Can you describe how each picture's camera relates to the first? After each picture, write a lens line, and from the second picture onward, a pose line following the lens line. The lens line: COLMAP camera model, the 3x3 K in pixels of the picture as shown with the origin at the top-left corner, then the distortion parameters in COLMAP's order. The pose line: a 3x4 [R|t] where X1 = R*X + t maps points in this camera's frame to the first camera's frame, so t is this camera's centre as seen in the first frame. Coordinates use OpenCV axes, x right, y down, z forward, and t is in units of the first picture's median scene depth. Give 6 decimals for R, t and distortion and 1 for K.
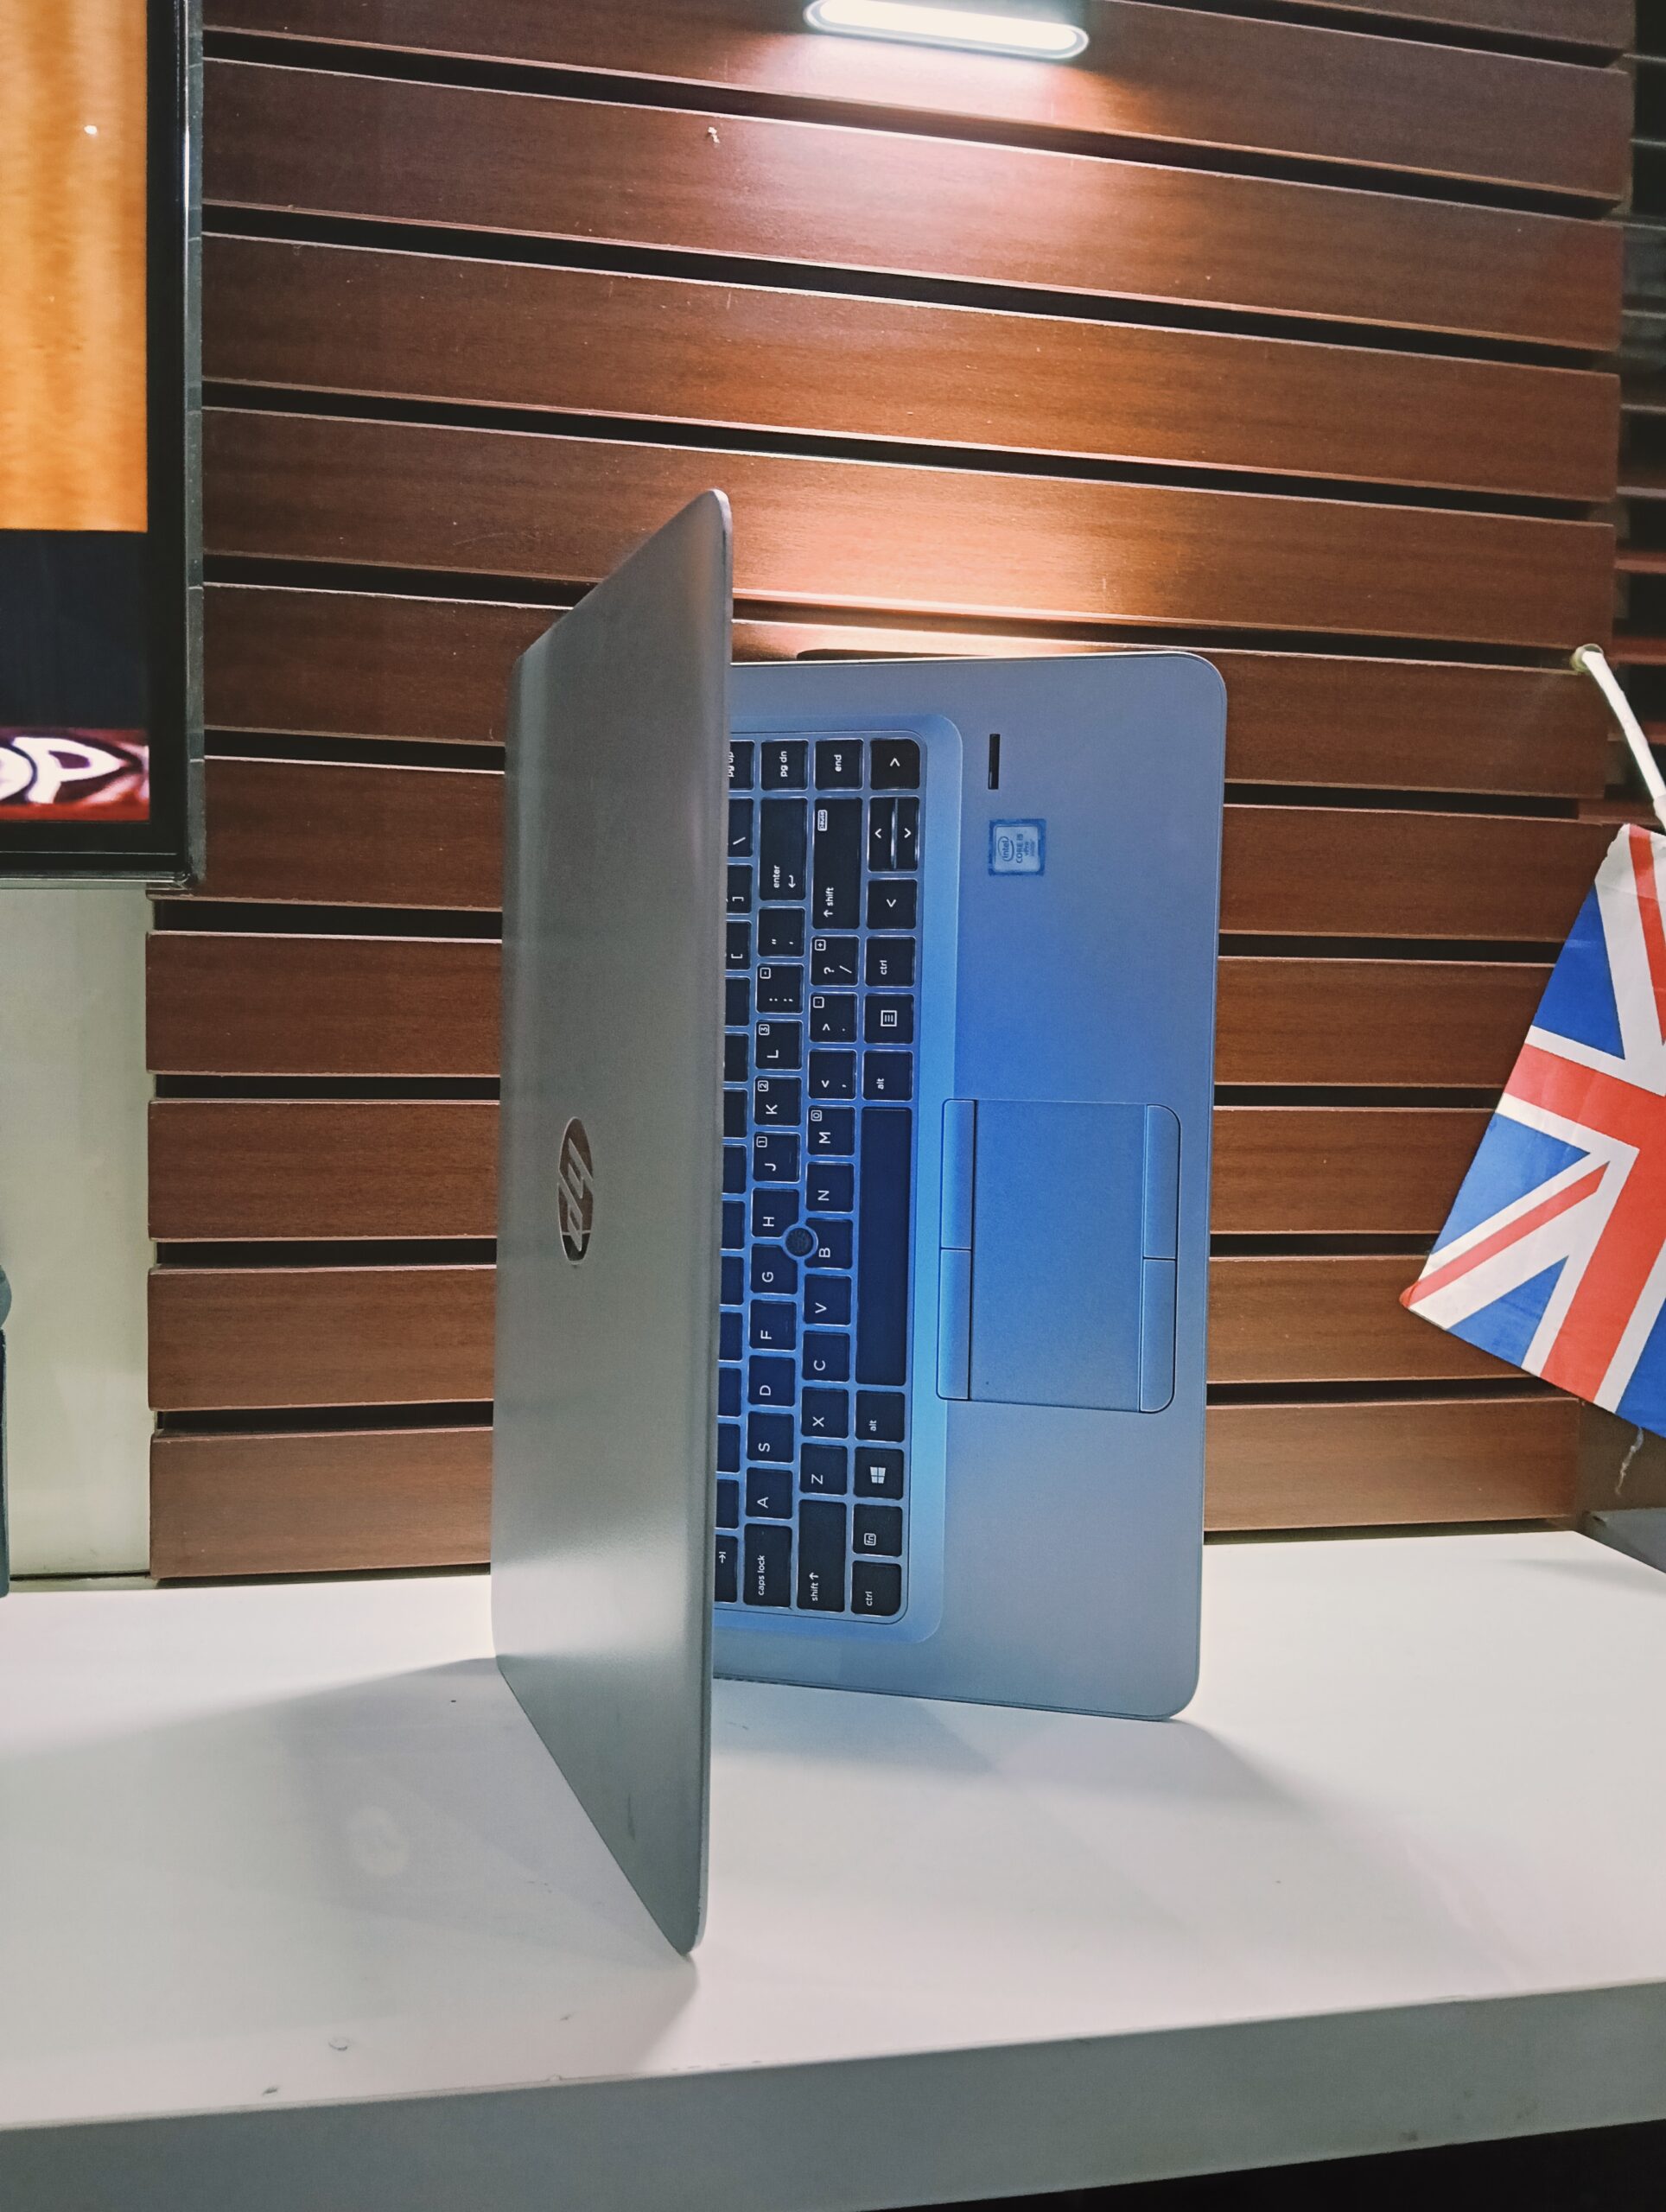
lens RADIAL K [[1875.2, 0, 729.0], [0, 1875.2, 1093.2], [0, 0, 1]] dist [-0.048552, -0.040929]
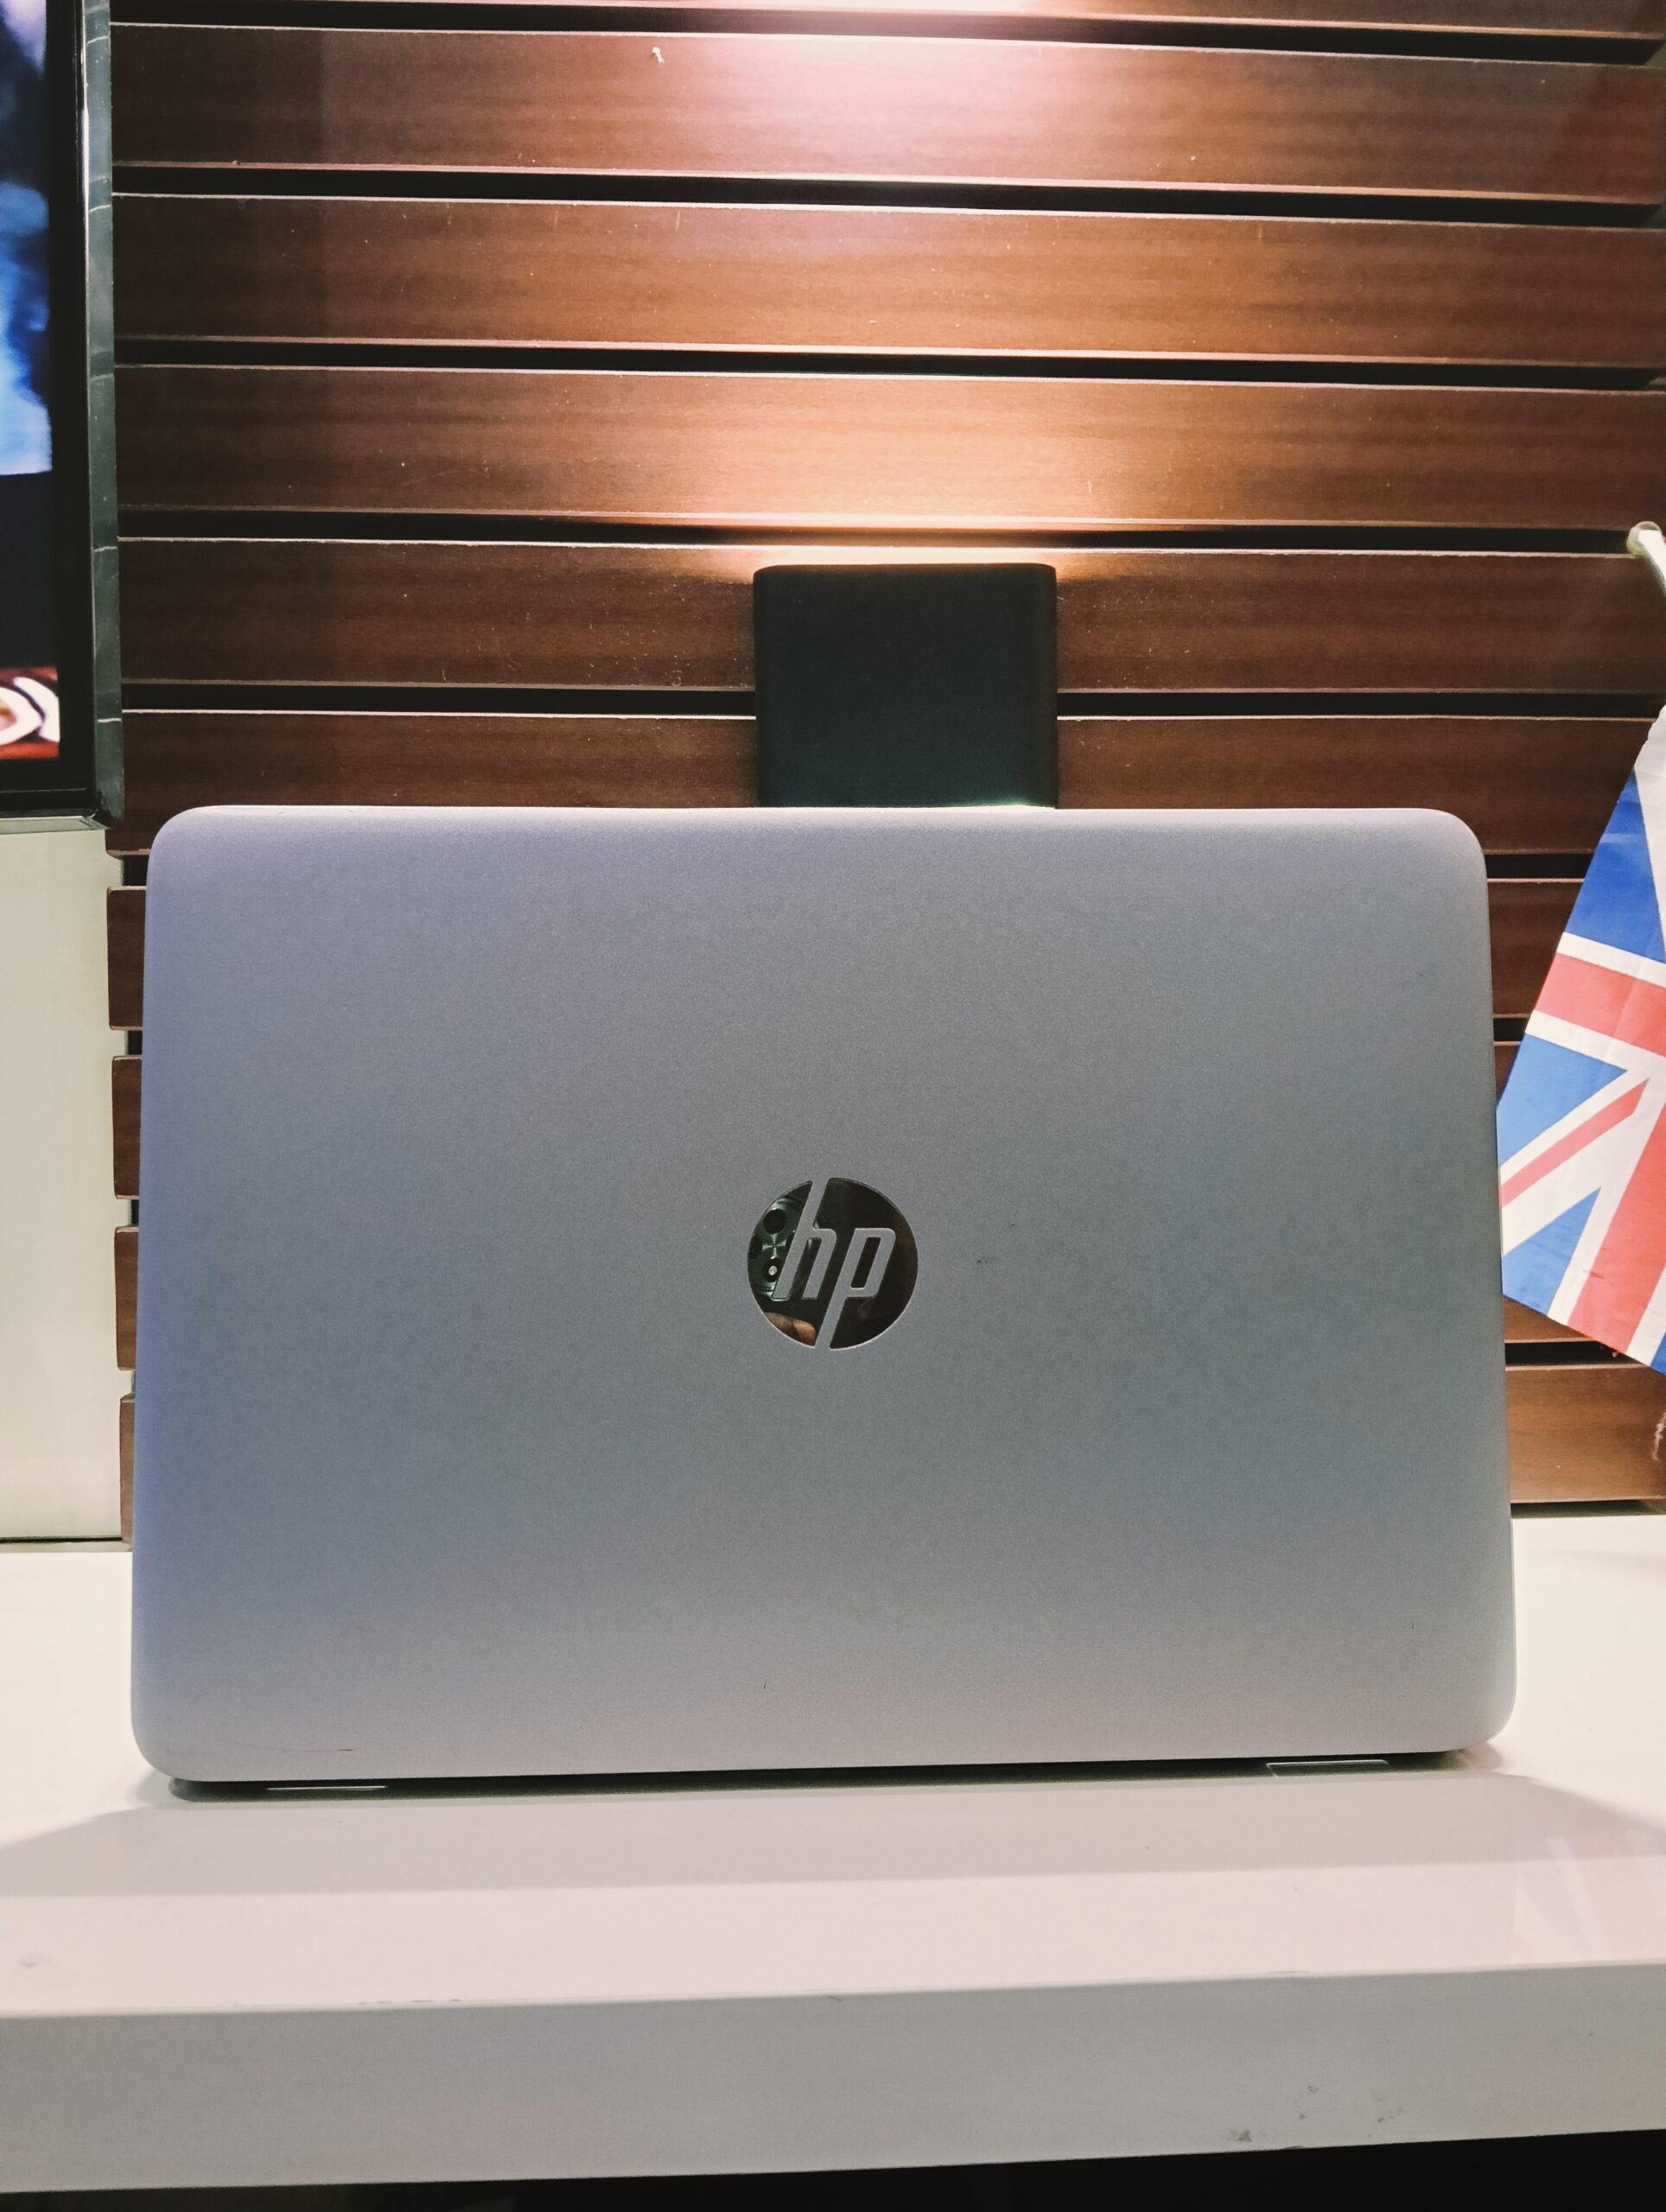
lens RADIAL K [[1875.2, 0, 838.0], [0, 1875.2, 1110.3], [0, 0, 1]] dist [-0.048552, -0.040929]
pose [[0.992593, -0.026714, -0.118514, 0.183377], [0.024280, 0.999465, -0.021933, 0.060414], [0.119037, 0.018893, 0.992710, 0.059252]]
